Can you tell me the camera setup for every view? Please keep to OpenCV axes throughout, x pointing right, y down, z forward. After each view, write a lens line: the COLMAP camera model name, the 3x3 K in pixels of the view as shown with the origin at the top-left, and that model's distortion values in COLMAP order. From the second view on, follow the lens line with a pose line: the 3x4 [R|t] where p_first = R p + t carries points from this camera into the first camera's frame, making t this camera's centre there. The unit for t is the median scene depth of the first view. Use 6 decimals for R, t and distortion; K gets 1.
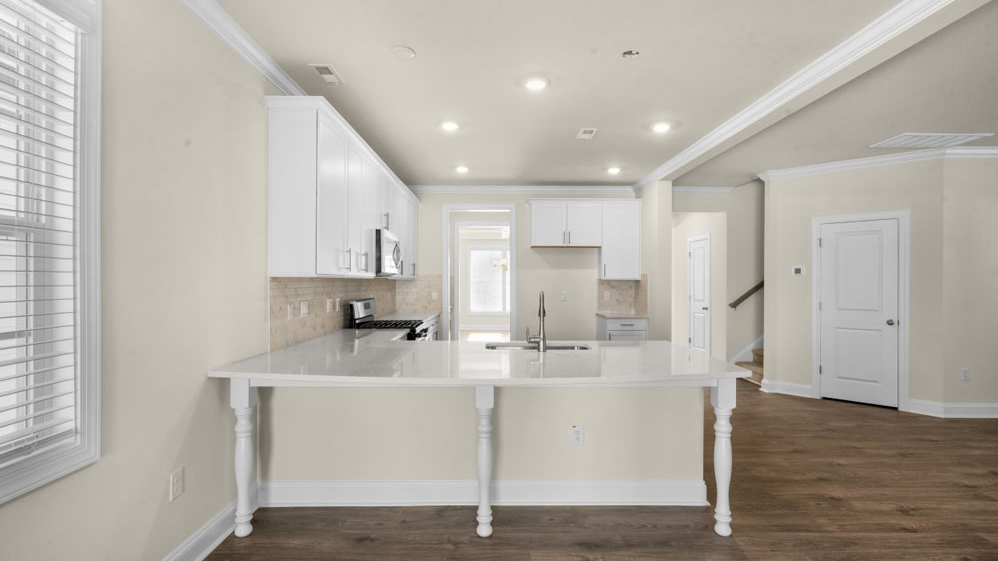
lens RADIAL K [[492.2, 0, 496.2], [0, 492.2, 283.6], [0, 0, 1]] dist [0.004243, -0.001468]
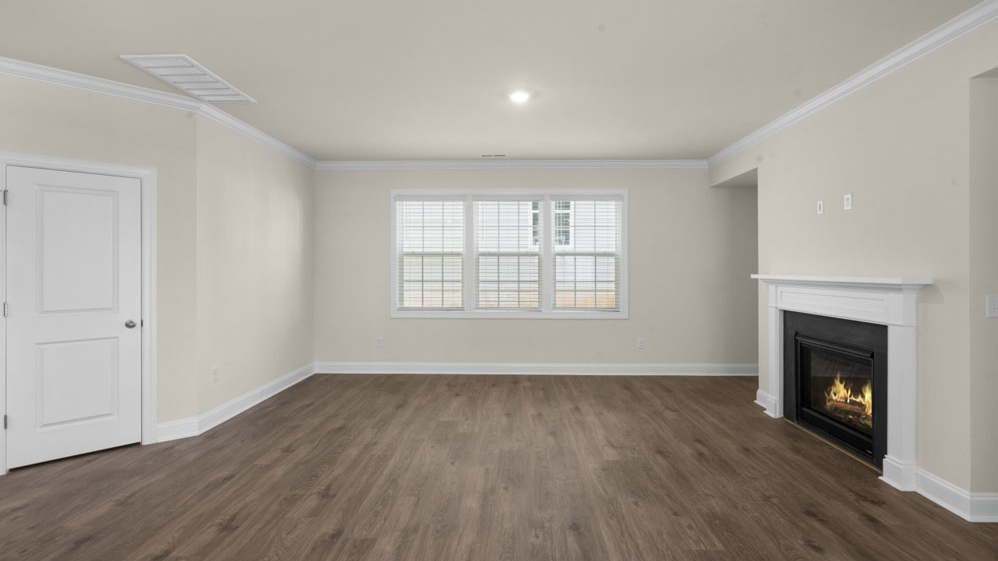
lens RADIAL K [[455.6, 0, 509.4], [0, 455.6, 268.9], [0, 0, 1]] dist [-0.004049, 0.001995]
pose [[0.025492, -0.003351, 0.999669, 0.230735], [0.001667, 0.999993, 0.003310, -0.002247], [-0.999674, 0.001582, 0.025498, 0.621574]]
